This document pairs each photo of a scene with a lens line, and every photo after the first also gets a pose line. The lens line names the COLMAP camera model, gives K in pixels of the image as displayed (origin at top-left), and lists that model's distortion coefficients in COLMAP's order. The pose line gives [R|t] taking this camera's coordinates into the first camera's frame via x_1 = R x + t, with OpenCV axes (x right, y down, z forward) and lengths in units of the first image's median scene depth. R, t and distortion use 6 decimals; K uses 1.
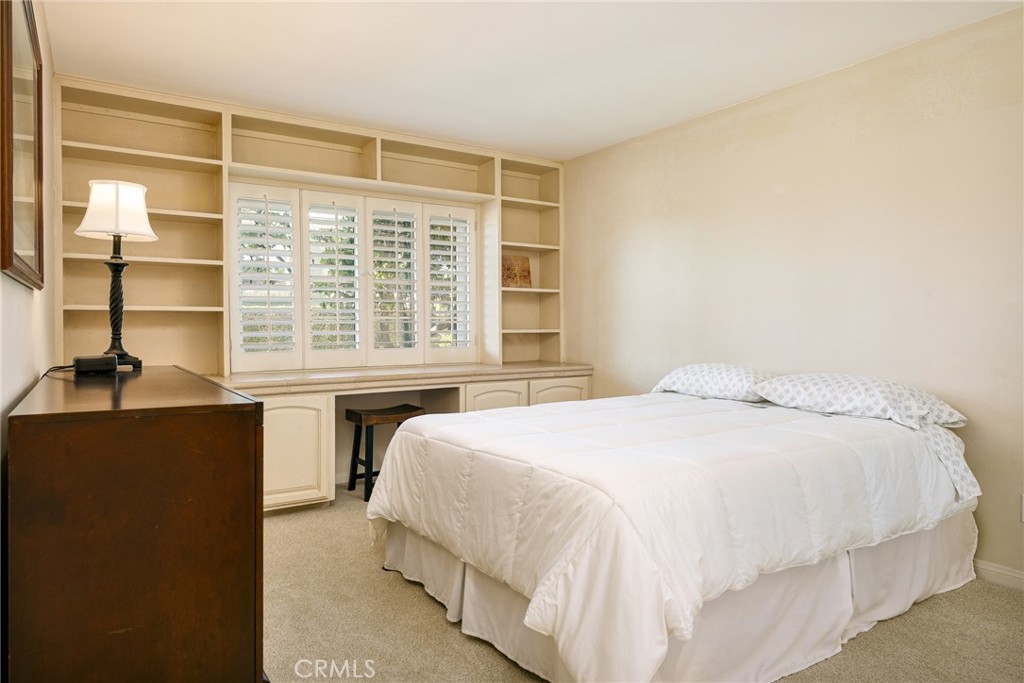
lens RADIAL K [[657.7, 0, 512.4], [0, 657.7, 338.2], [0, 0, 1]] dist [-0.006924, -0.000900]
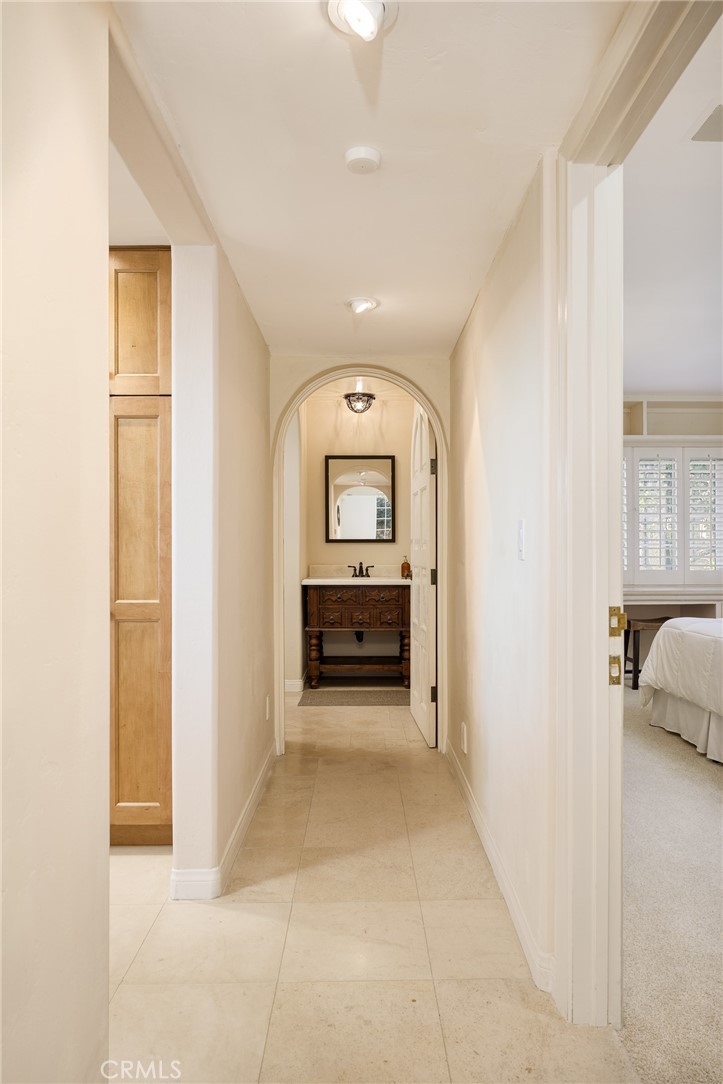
lens RADIAL K [[696.2, 0, 362.5], [0, 696.2, 547.0], [0, 0, 1]] dist [-0.006924, -0.000900]
pose [[0.838281, -0.001886, -0.545235, 0.108425], [-0.008375, 0.999832, -0.016334, 0.000888], [0.545174, 0.018259, 0.838124, -0.642807]]
